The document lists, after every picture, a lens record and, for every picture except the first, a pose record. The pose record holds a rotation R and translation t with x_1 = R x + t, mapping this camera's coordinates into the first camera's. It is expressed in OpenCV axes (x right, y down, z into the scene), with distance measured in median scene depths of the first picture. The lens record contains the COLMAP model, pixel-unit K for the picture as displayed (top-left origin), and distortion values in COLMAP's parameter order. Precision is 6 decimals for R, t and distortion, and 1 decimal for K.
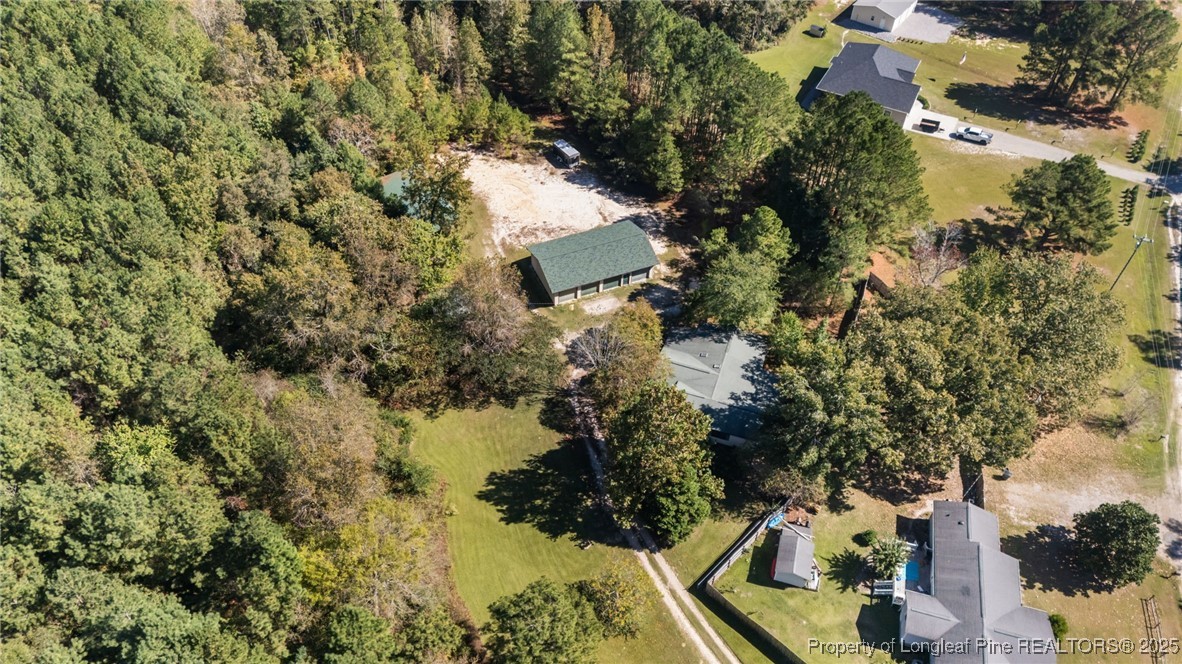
lens RADIAL K [[868.1, 0, 591.0], [0, 868.1, 332.0], [0, 0, 1]] dist [0.078505, -0.072344]
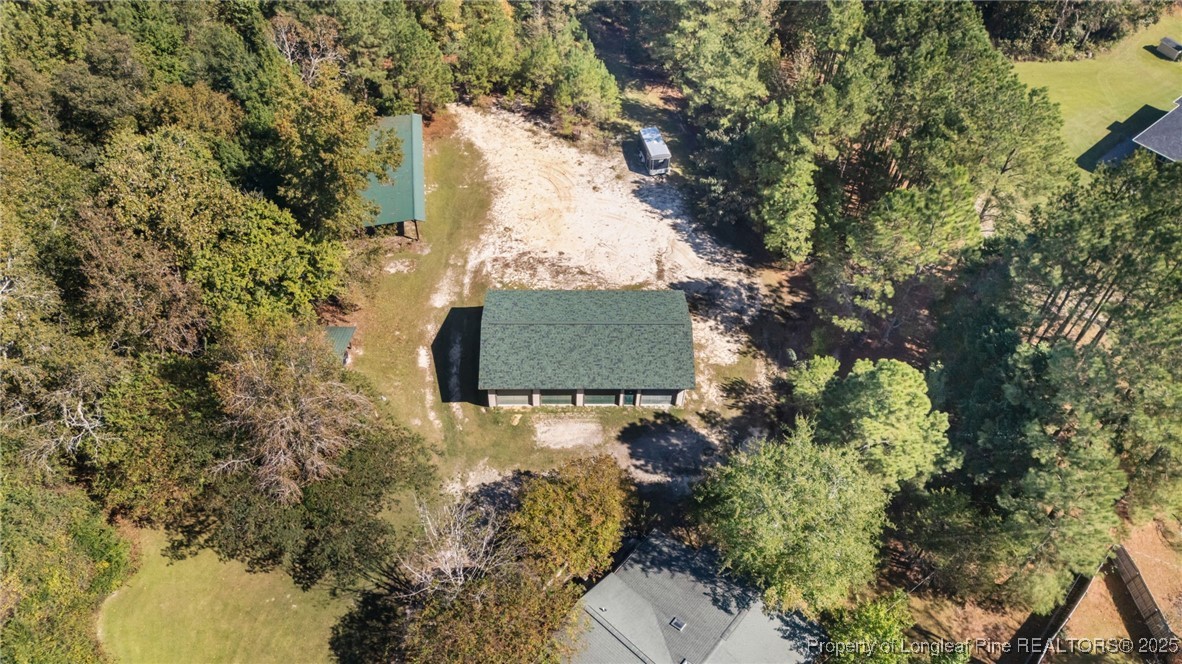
lens RADIAL K [[868.1, 0, 591.0], [0, 868.1, 332.0], [0, 0, 1]] dist [0.078505, -0.072344]
pose [[0.926121, 0.281380, -0.251247, 0.133370], [-0.274229, 0.959546, 0.063792, -0.119225], [0.259033, 0.009820, 0.965819, 0.429826]]
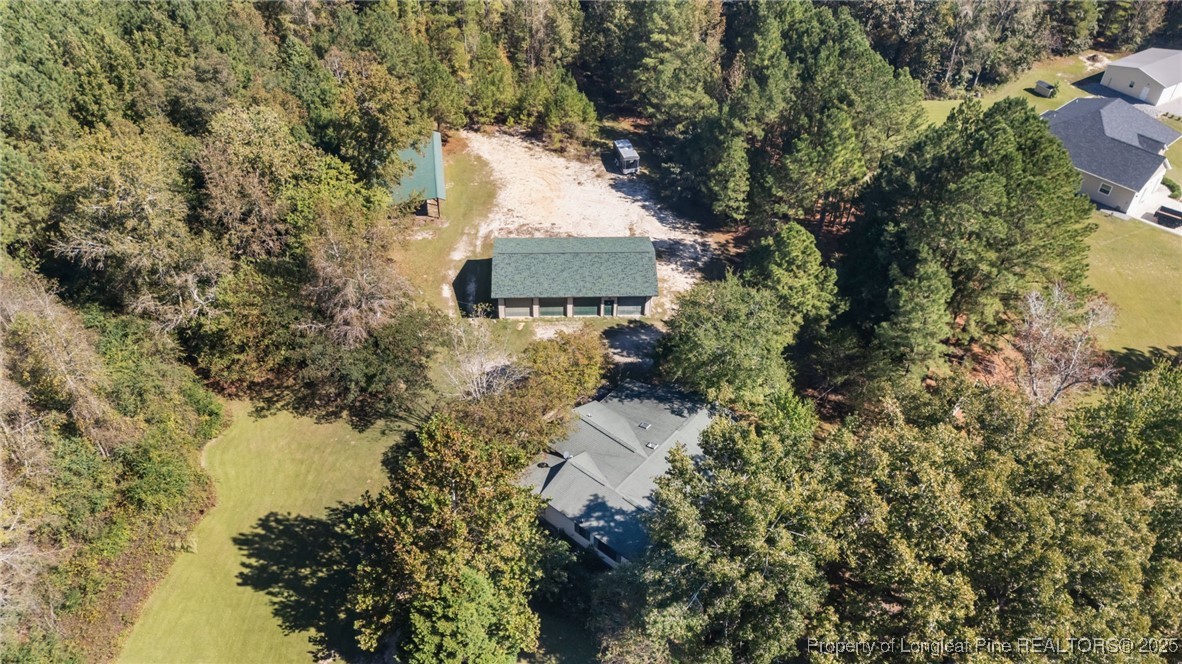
lens RADIAL K [[868.1, 0, 591.0], [0, 868.1, 332.0], [0, 0, 1]] dist [0.078505, -0.072344]
pose [[0.934087, 0.219964, -0.281241, 0.212756], [-0.252168, 0.964074, -0.083507, 0.019163], [0.252769, 0.148923, 0.955997, 0.302192]]
